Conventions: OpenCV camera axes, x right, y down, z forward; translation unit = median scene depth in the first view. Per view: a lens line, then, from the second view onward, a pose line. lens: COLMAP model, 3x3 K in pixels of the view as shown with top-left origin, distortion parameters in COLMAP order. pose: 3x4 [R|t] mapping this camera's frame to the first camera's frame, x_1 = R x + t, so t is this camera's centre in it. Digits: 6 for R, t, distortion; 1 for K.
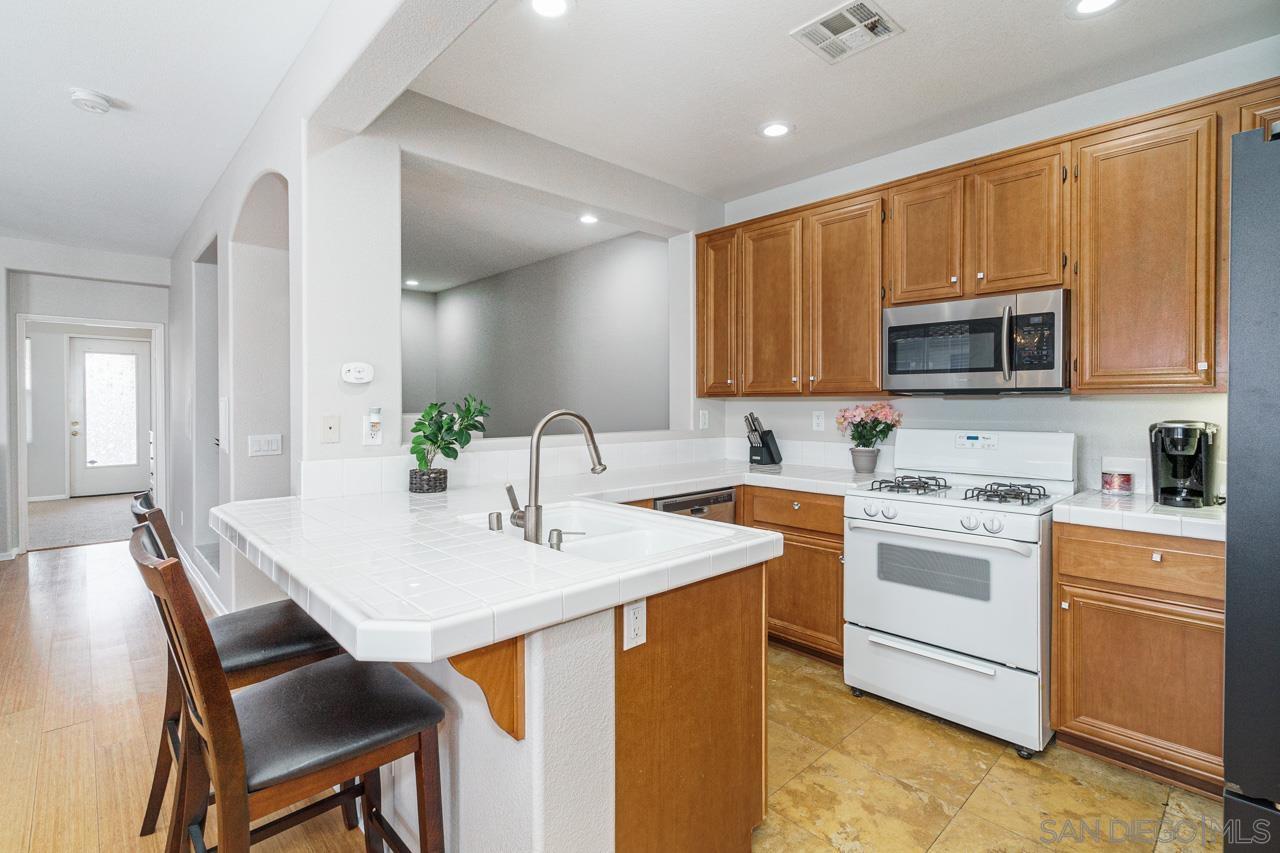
lens RADIAL K [[601.6, 0, 645.1], [0, 601.6, 409.4], [0, 0, 1]] dist [0.002393, 0.000374]
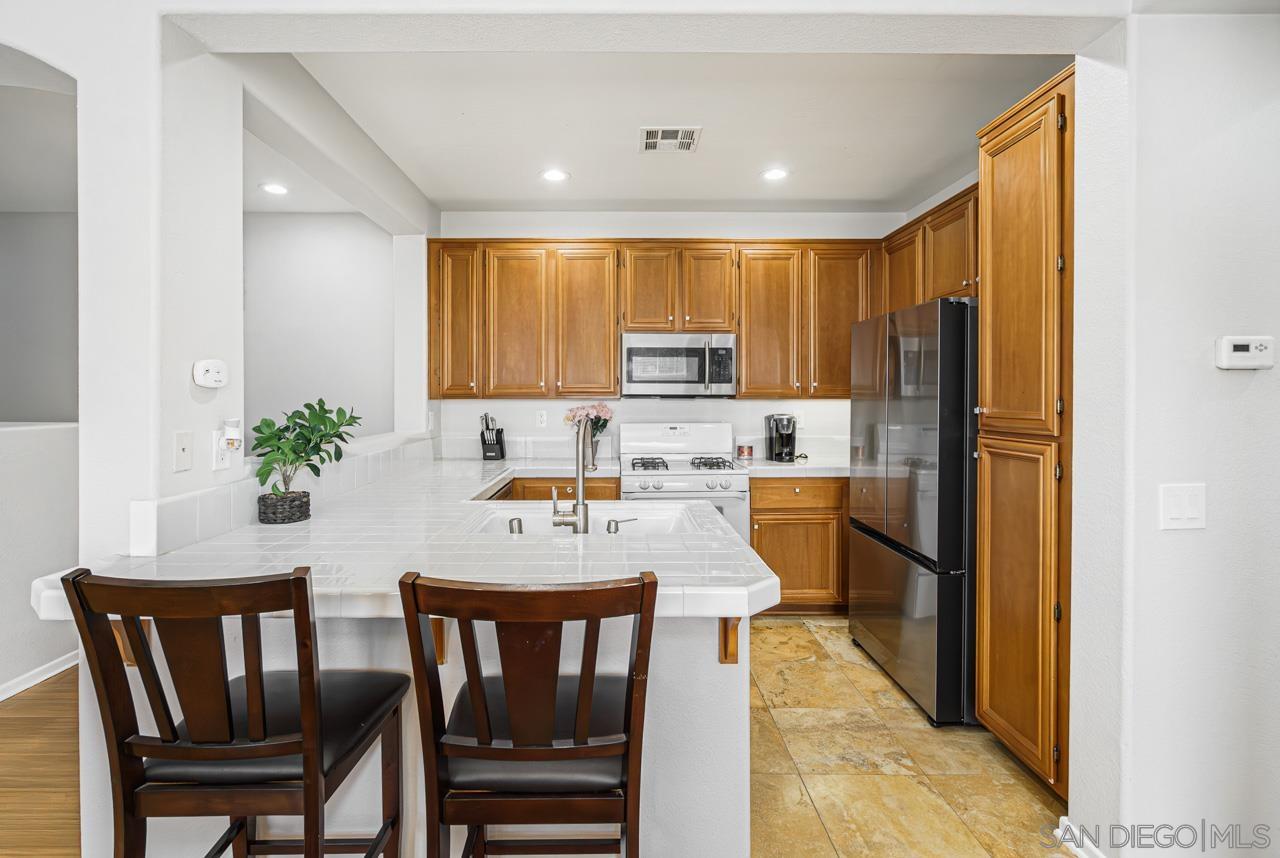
lens RADIAL K [[580.4, 0, 634.0], [0, 580.4, 401.5], [0, 0, 1]] dist [-0.000364, -0.000016]
pose [[0.690215, -0.006580, 0.723574, -0.592421], [0.008361, 0.999964, 0.001118, -0.021384], [-0.723556, 0.005278, 0.690246, 0.116230]]
